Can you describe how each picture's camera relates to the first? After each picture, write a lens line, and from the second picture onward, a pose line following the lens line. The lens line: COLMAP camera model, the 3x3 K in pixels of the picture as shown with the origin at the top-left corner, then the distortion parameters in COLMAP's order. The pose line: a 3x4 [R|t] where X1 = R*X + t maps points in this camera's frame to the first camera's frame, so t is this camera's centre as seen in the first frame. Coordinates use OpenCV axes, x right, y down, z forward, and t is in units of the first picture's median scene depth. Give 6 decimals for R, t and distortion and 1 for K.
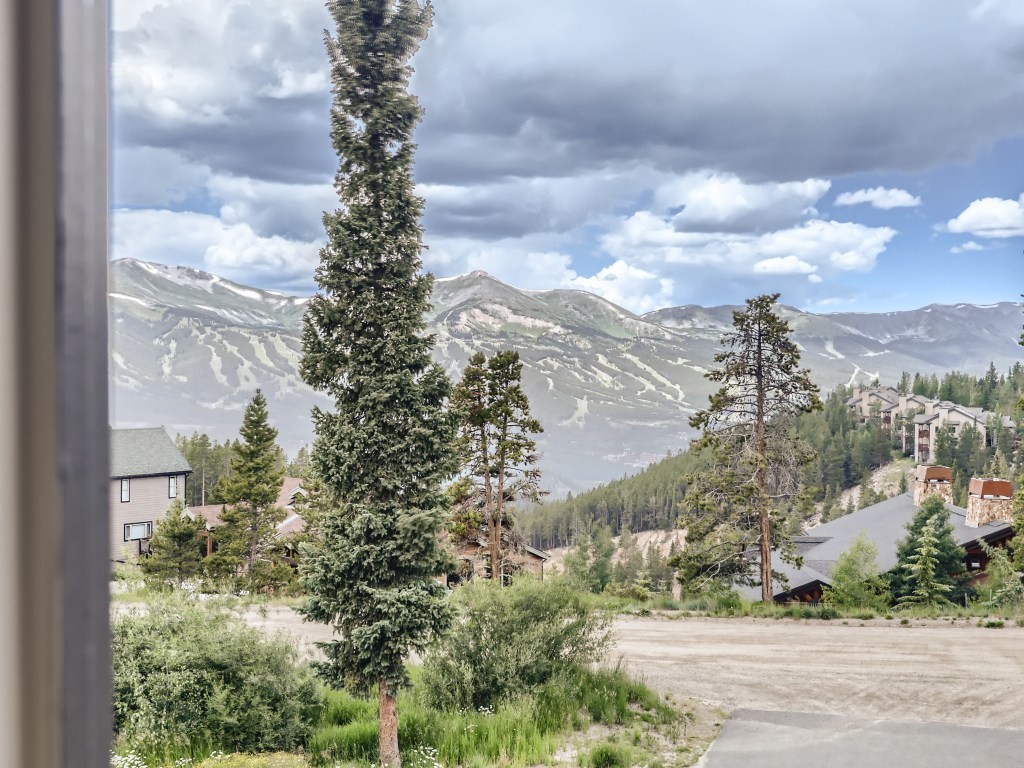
lens RADIAL K [[1119.7, 0, 512.1], [0, 1119.7, 415.2], [0, 0, 1]] dist [-0.015893, -0.001396]
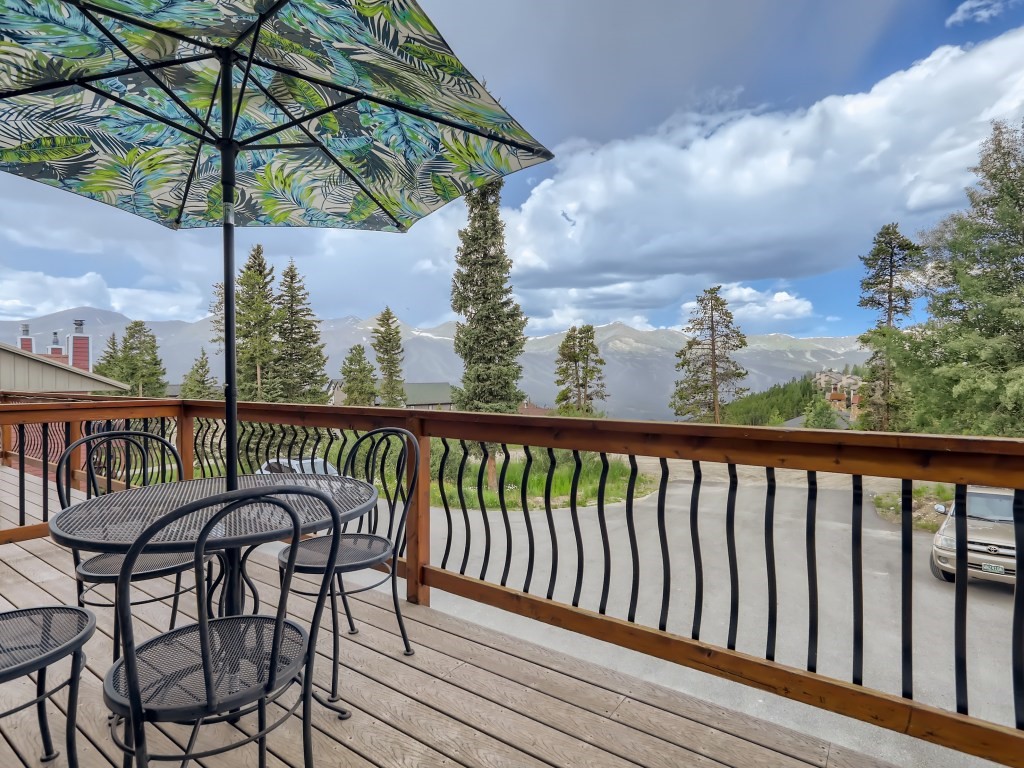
lens RADIAL K [[544.1, 0, 505.0], [0, 544.1, 376.3], [0, 0, 1]] dist [-0.015966, 0.012550]
pose [[0.971693, -0.006183, -0.236168, 0.092863], [-0.001613, 0.999461, -0.032802, 0.076826], [0.236244, 0.032255, 0.971158, 0.002136]]
